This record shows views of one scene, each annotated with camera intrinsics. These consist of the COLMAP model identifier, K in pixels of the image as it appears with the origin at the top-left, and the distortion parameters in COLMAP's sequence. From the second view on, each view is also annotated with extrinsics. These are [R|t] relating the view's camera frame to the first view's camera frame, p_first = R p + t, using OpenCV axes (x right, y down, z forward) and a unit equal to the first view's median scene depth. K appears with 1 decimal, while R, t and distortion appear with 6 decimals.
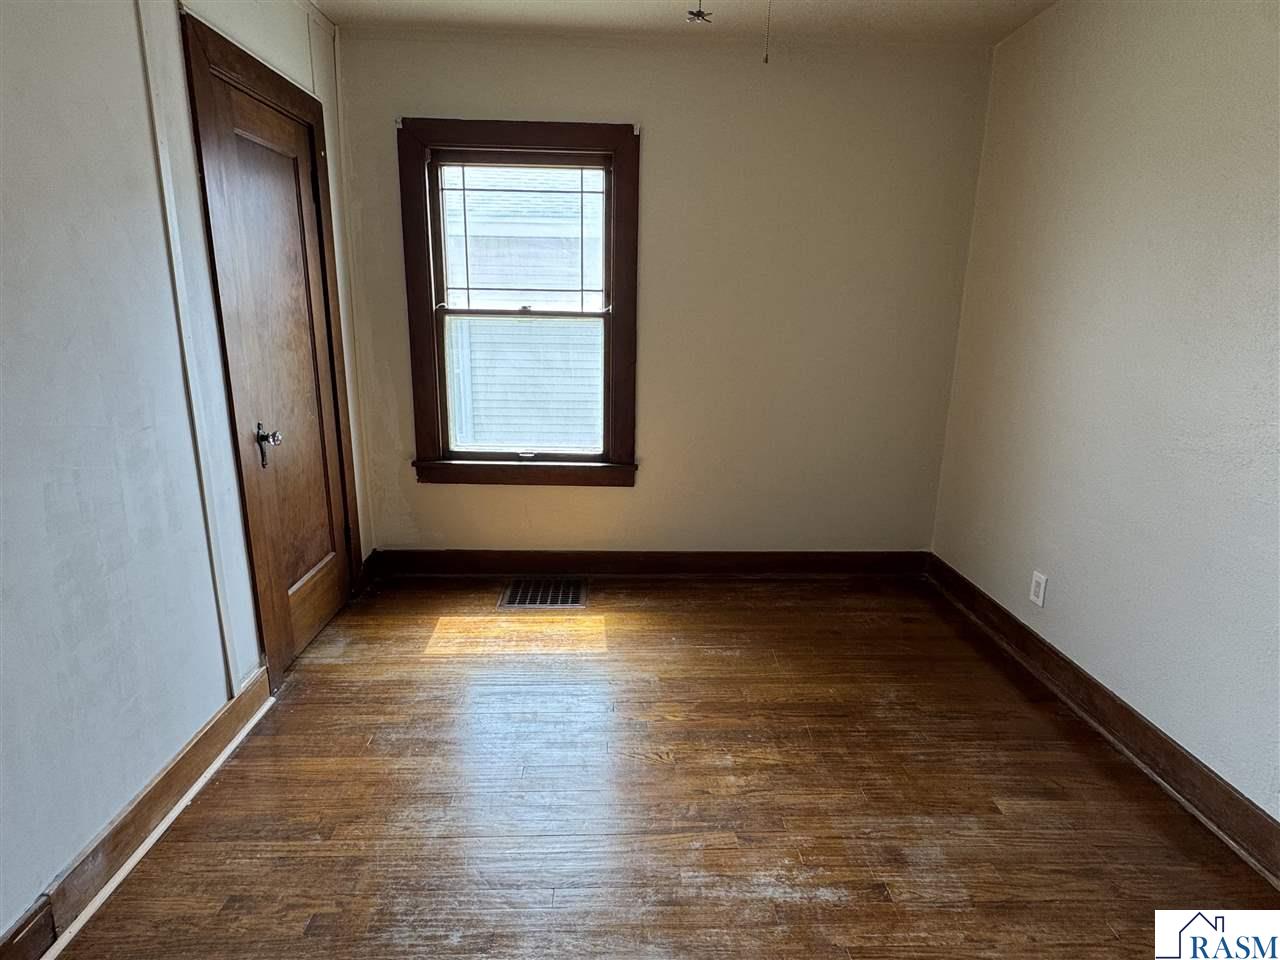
lens RADIAL K [[698.9, 0, 638.2], [0, 698.9, 479.2], [0, 0, 1]] dist [0.002141, 0.001107]
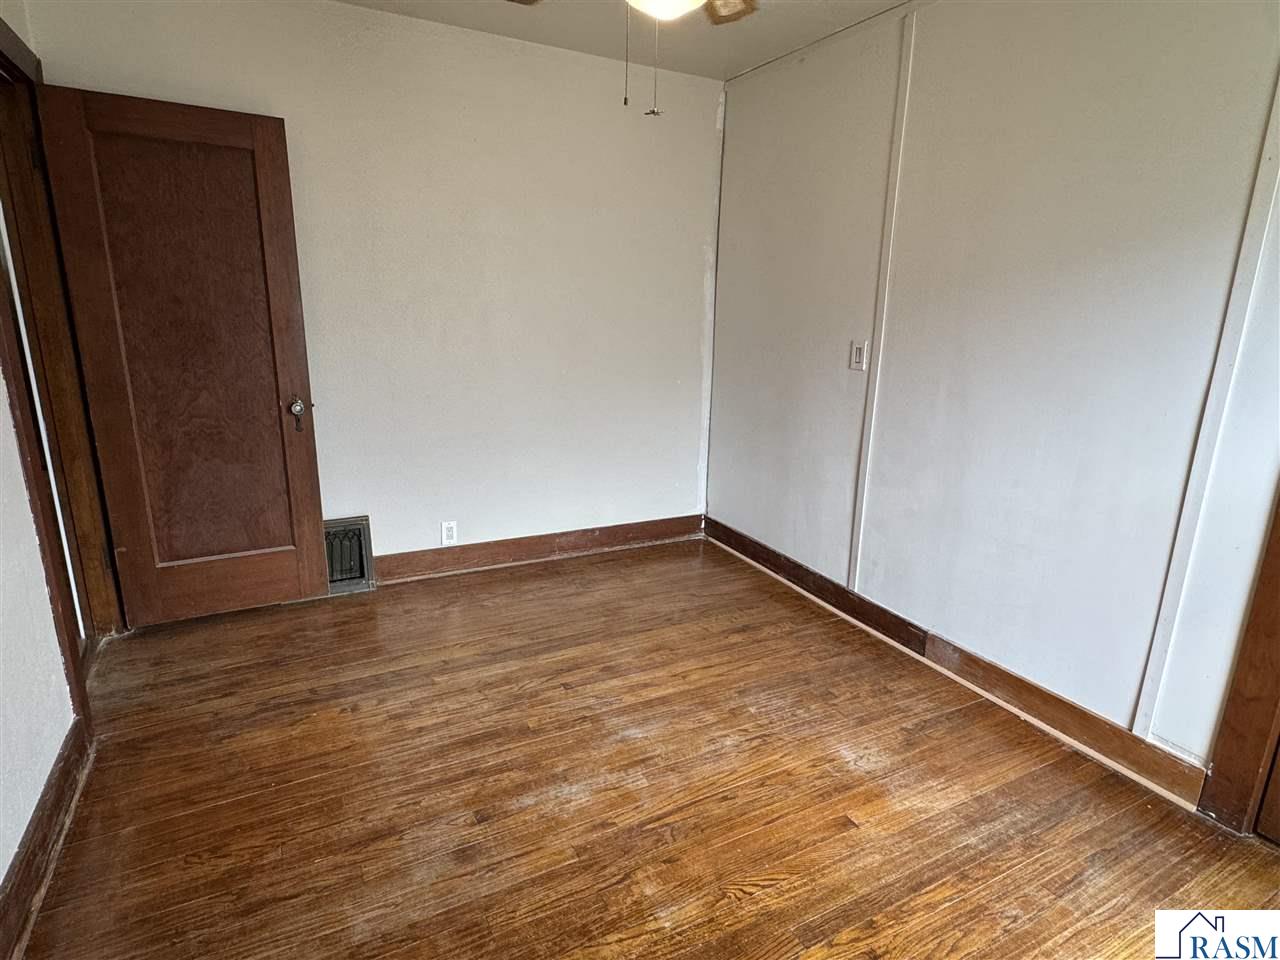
lens RADIAL K [[698.9, 0, 640.1], [0, 698.9, 481.2], [0, 0, 1]] dist [0.002141, 0.001107]
pose [[-0.899832, 0.073893, -0.429933, 0.517290], [-0.140292, 0.884177, 0.445589, -0.402610], [0.413062, 0.461272, -0.785244, 1.600423]]
